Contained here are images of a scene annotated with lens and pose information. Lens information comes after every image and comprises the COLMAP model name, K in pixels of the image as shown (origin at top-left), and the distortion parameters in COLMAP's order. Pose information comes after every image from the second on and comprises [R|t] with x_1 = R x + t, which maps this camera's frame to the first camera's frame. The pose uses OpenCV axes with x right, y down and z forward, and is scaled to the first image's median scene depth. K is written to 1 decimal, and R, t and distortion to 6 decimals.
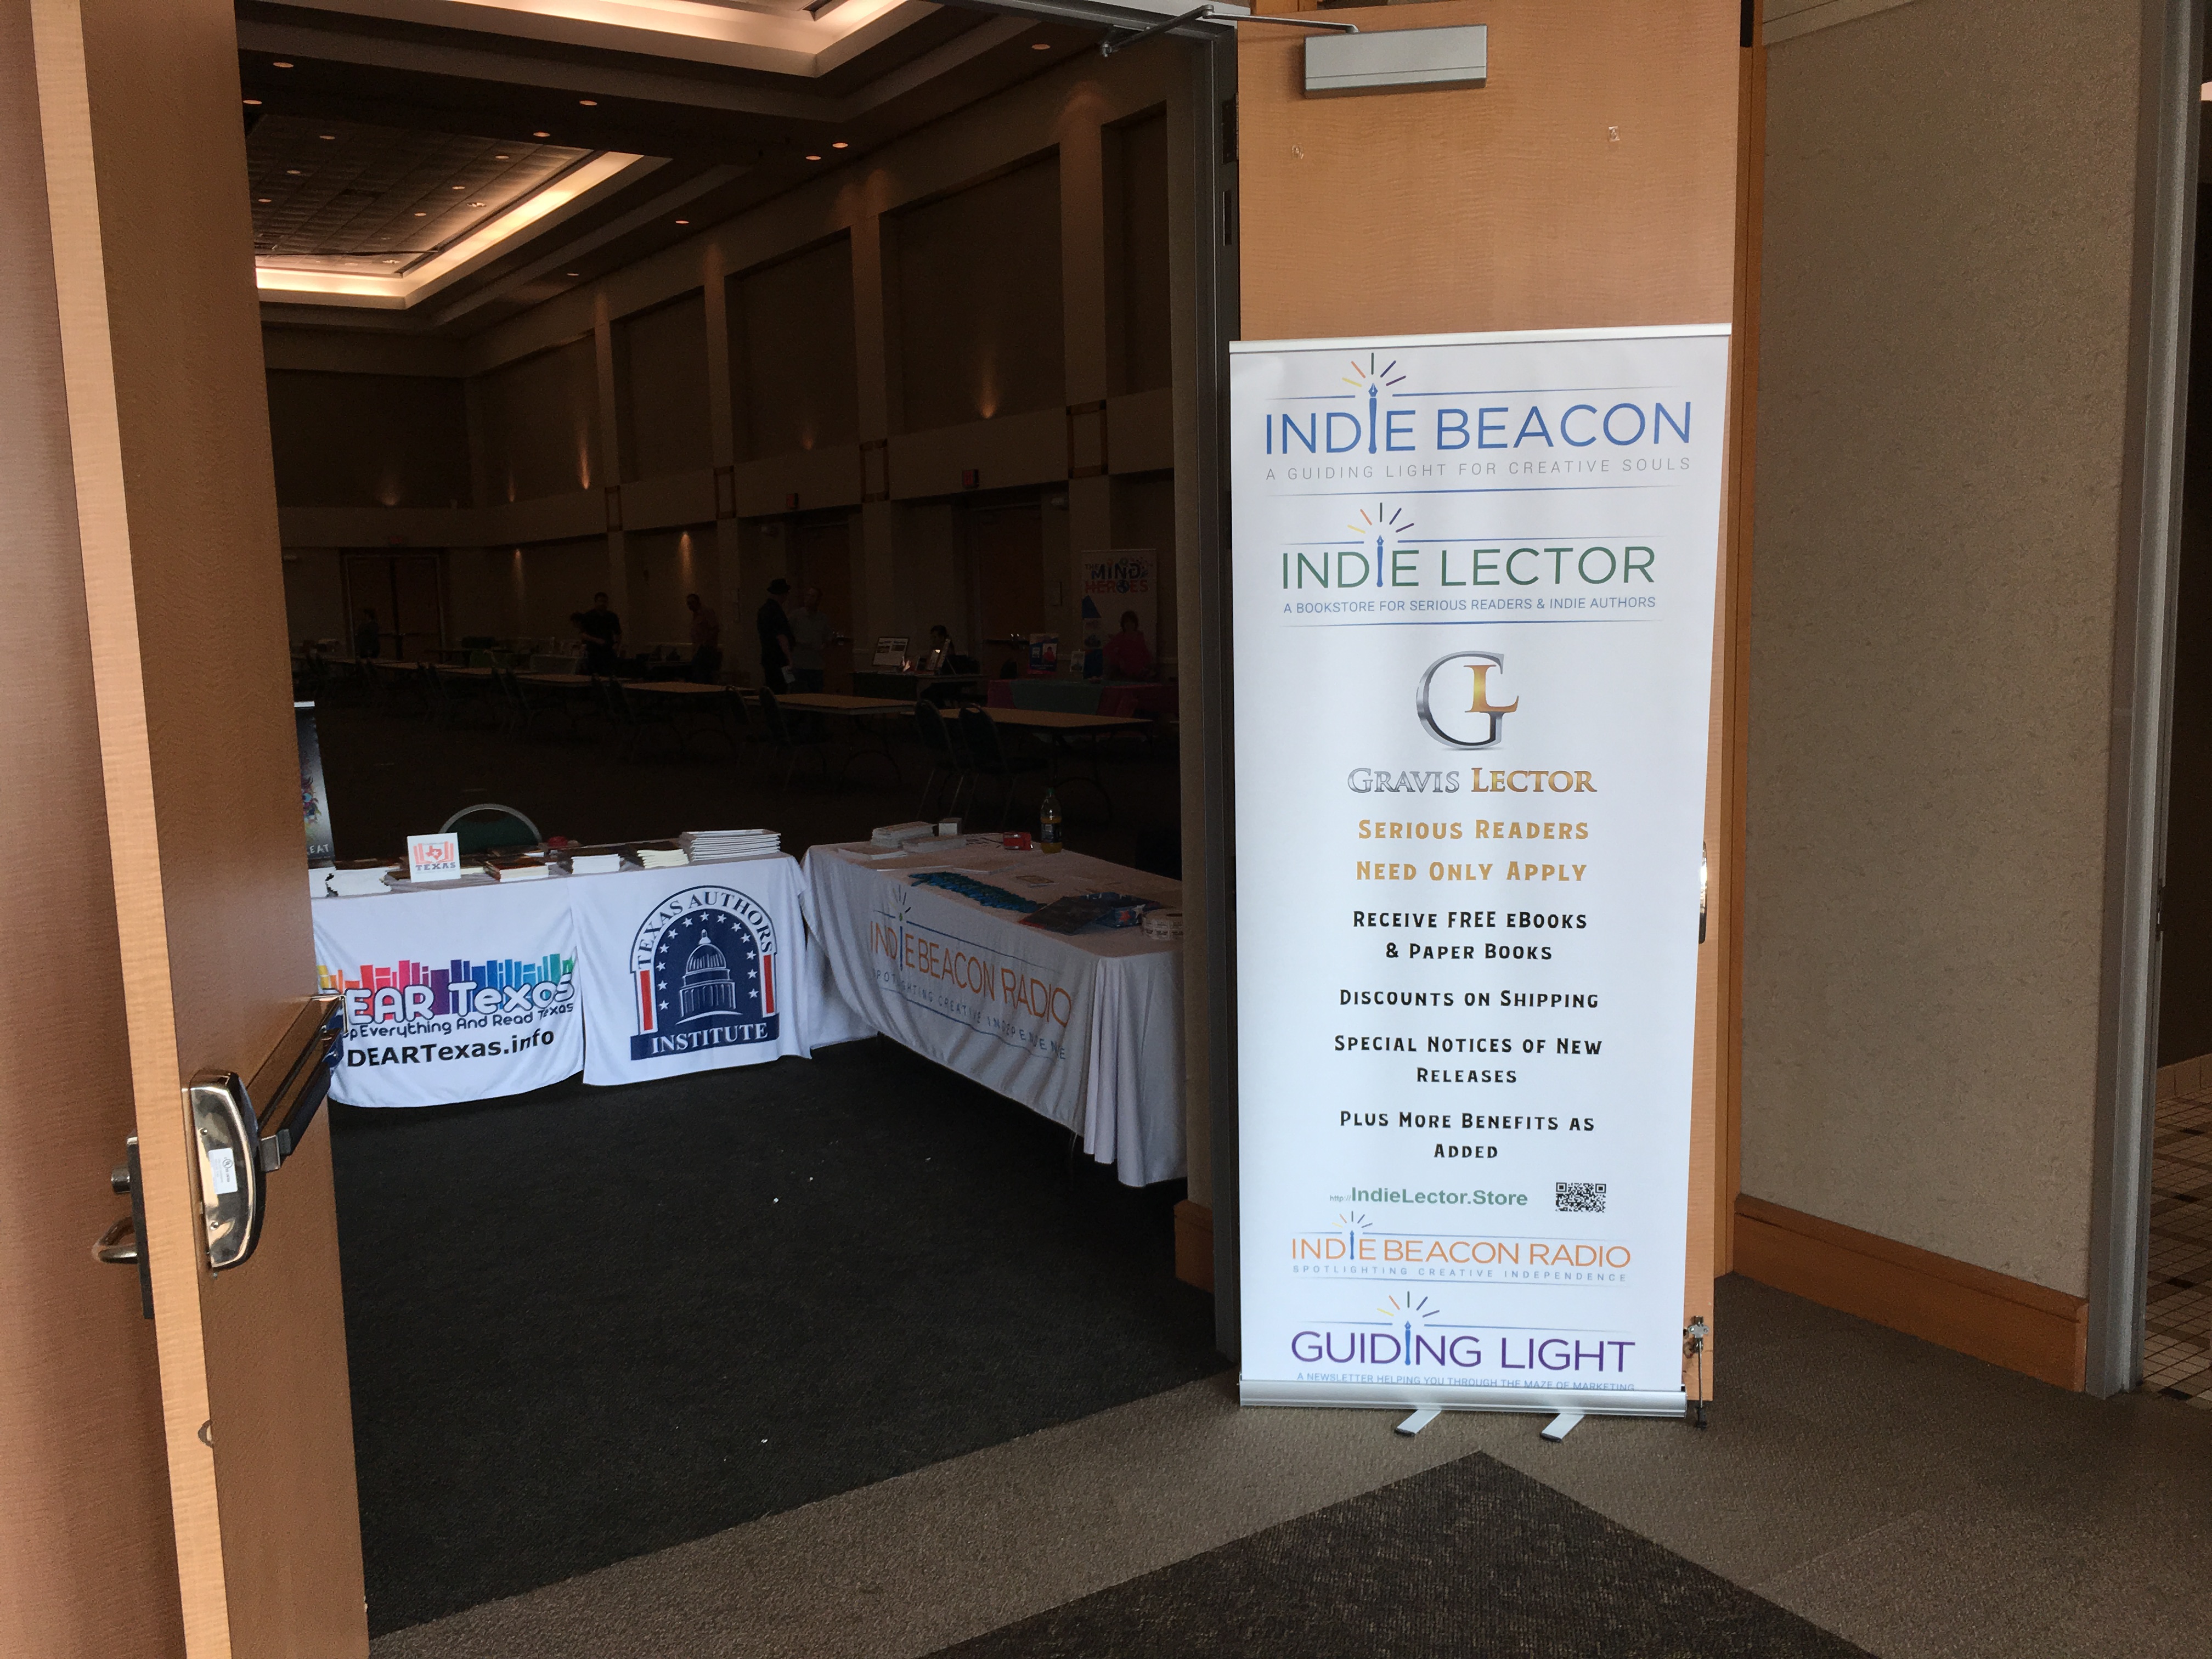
lens RADIAL K [[1903.1, 0, 1092.0], [0, 1903.1, 832.8], [0, 0, 1]] dist [0.049282, -0.046864]
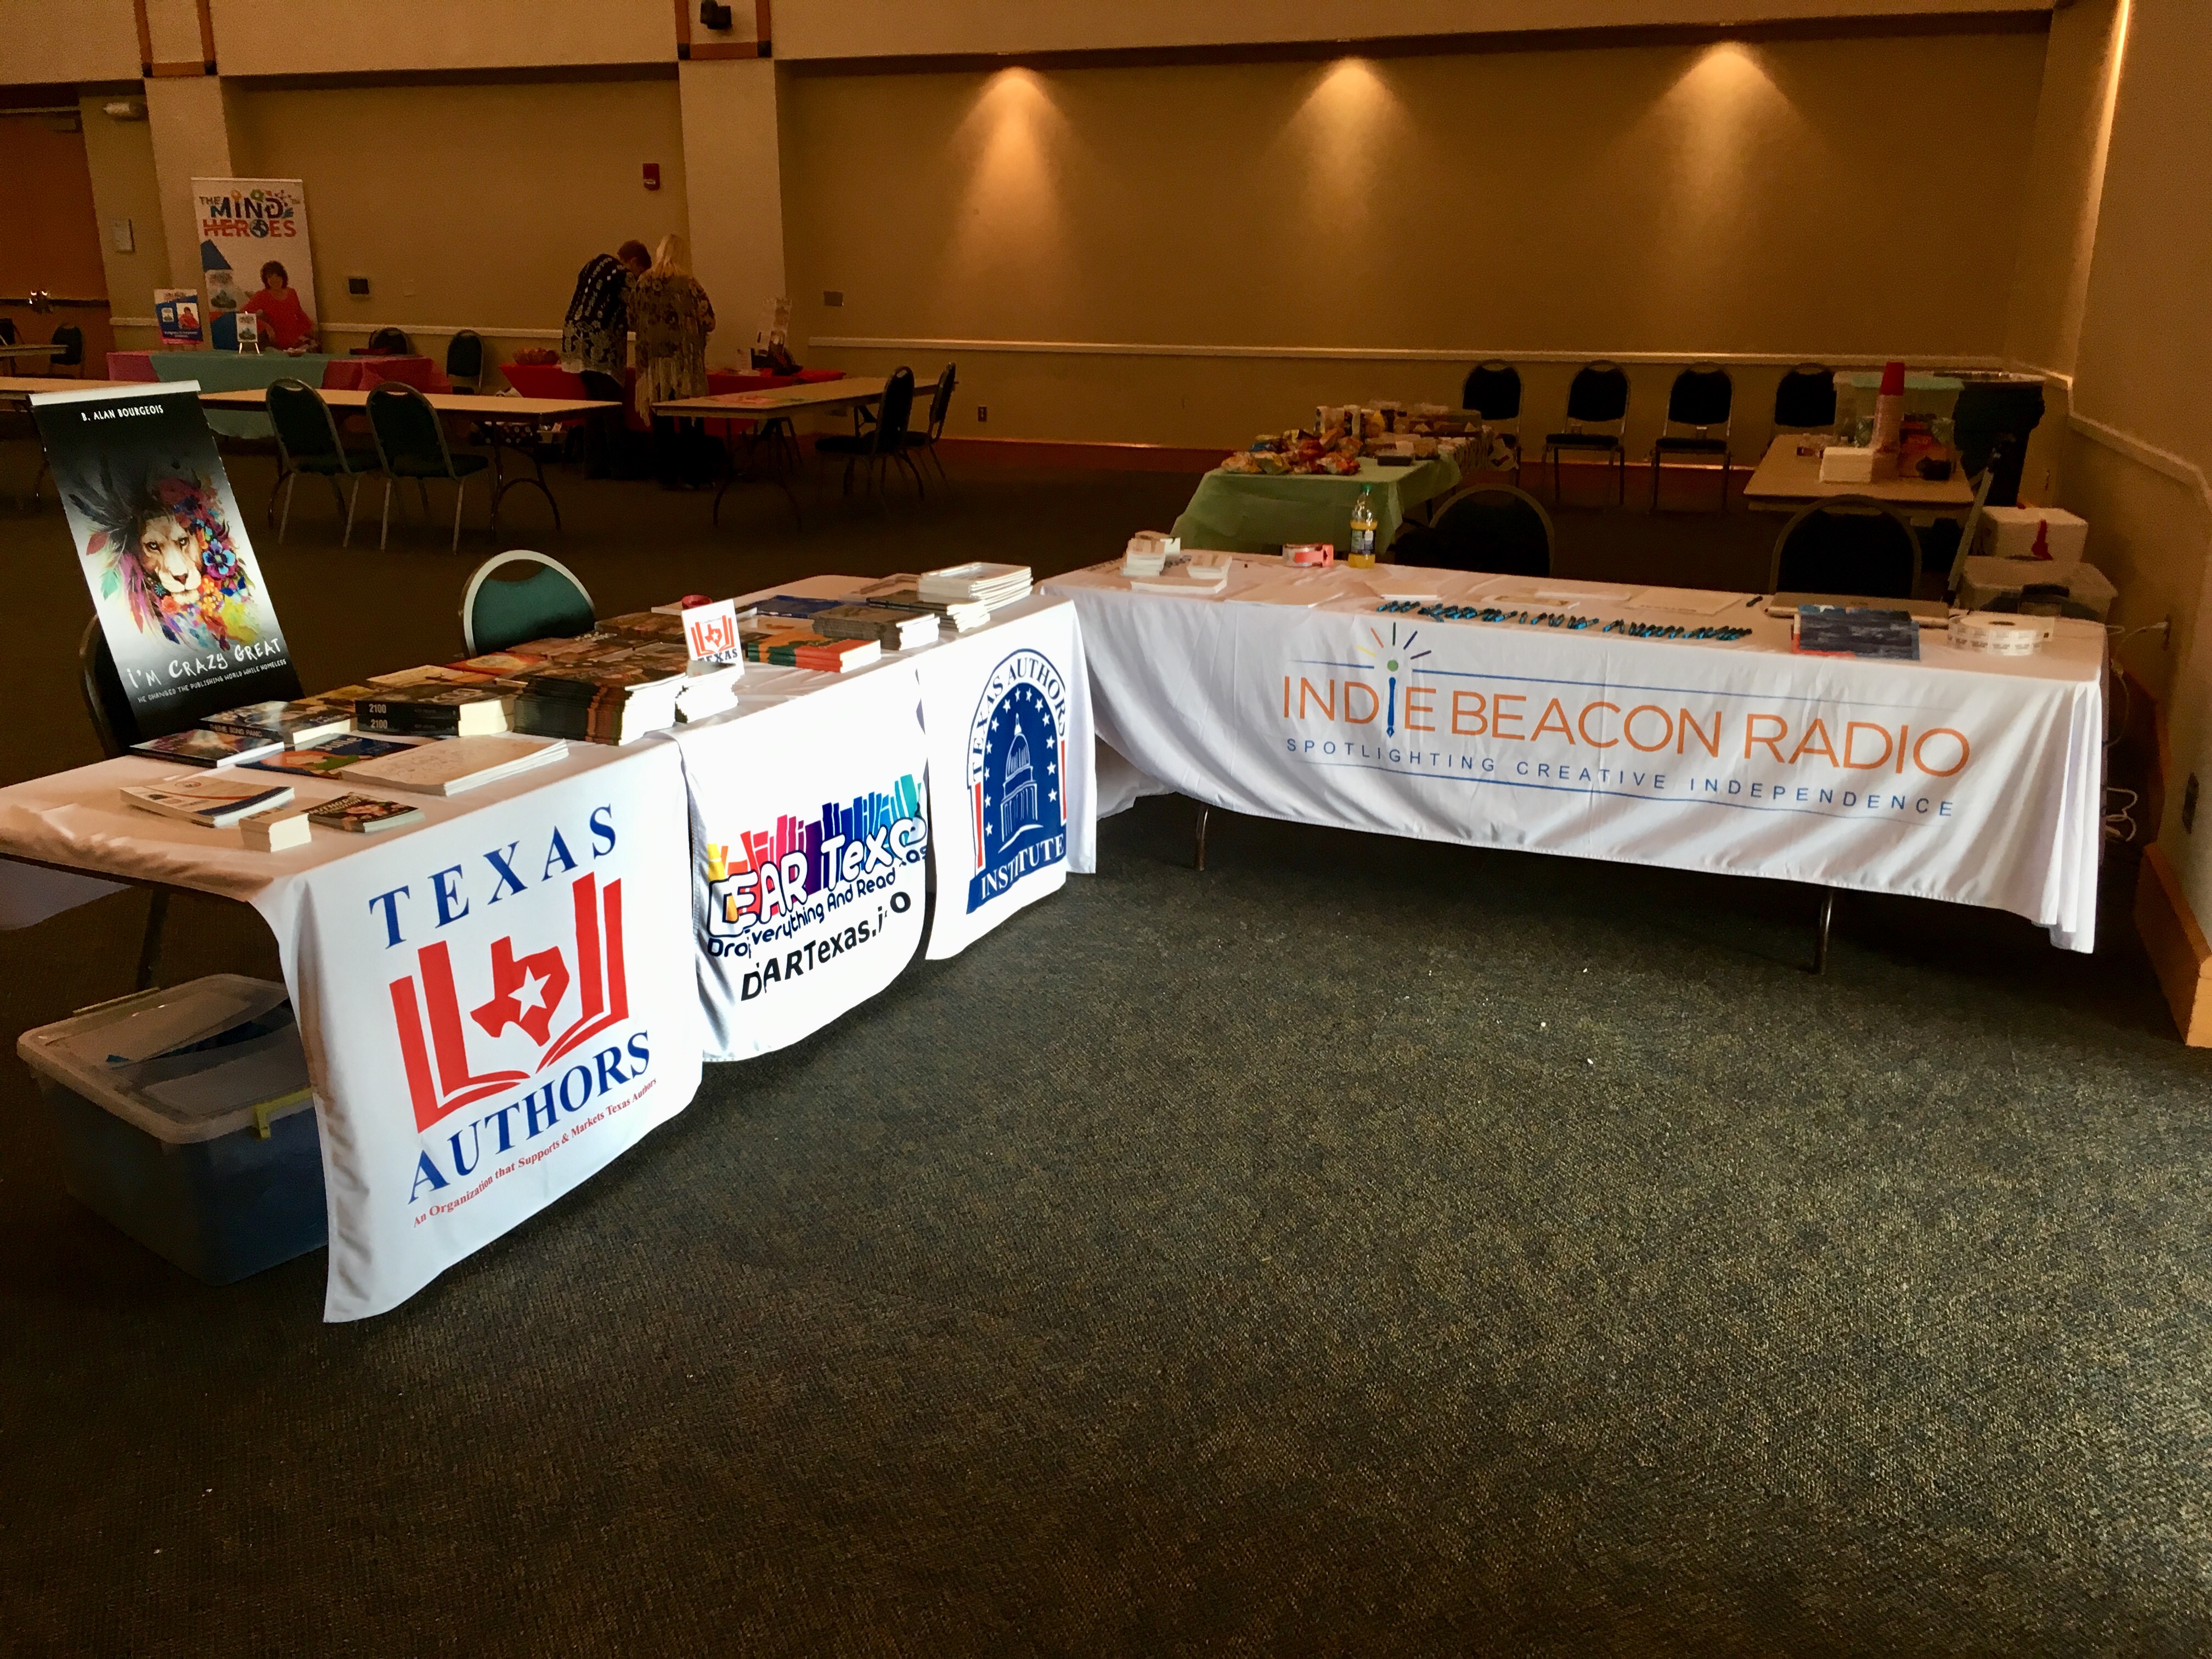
lens RADIAL K [[1903.1, 0, 1112.4], [0, 1903.1, 839.0], [0, 0, 1]] dist [0.049282, -0.046864]
pose [[0.807504, -0.149512, 0.570600, -0.608900], [0.052972, 0.981816, 0.182296, -0.030401], [-0.587479, -0.116979, 0.800740, 0.442747]]
